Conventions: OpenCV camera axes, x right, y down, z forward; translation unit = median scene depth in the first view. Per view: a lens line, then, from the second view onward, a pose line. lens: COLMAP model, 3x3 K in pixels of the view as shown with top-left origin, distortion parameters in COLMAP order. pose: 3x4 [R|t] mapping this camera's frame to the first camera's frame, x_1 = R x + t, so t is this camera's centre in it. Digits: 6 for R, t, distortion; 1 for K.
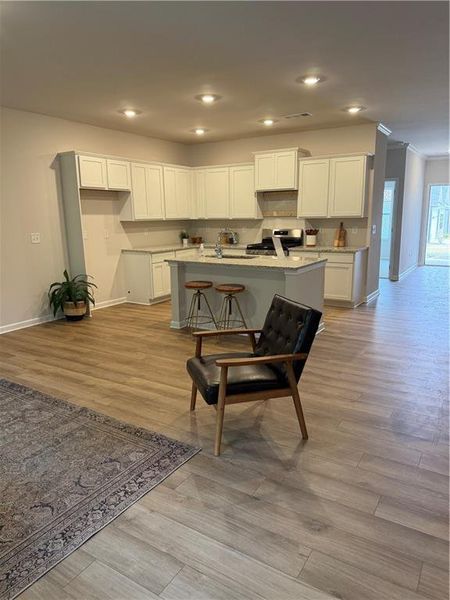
lens RADIAL K [[435.1, 0, 220.1], [0, 435.1, 300.1], [0, 0, 1]] dist [0.049724, -0.023458]
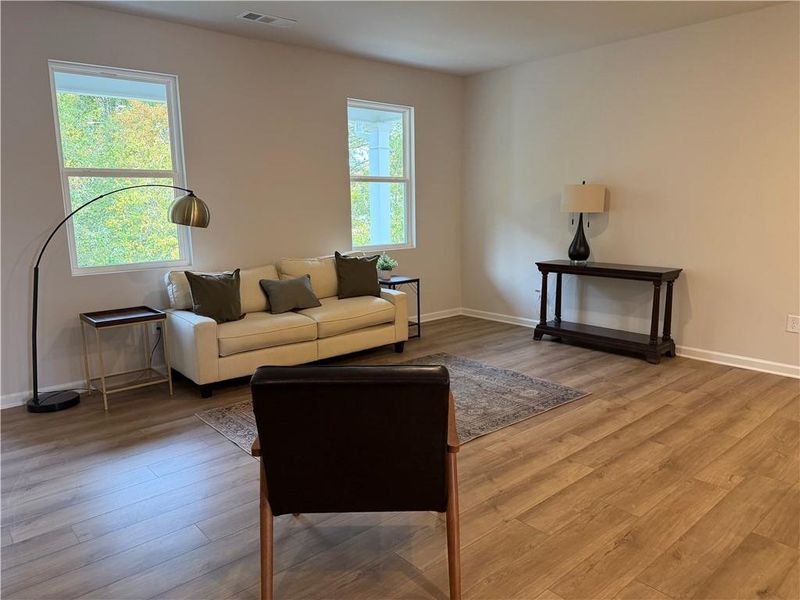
lens RADIAL K [[580.2, 0, 400.0], [0, 580.2, 300.8], [0, 0, 1]] dist [0.049724, -0.023458]
pose [[-0.293728, 0.181686, -0.938463, 0.323019], [-0.175650, 0.954794, 0.239824, -0.098886], [0.939612, 0.235284, -0.248537, 0.546279]]
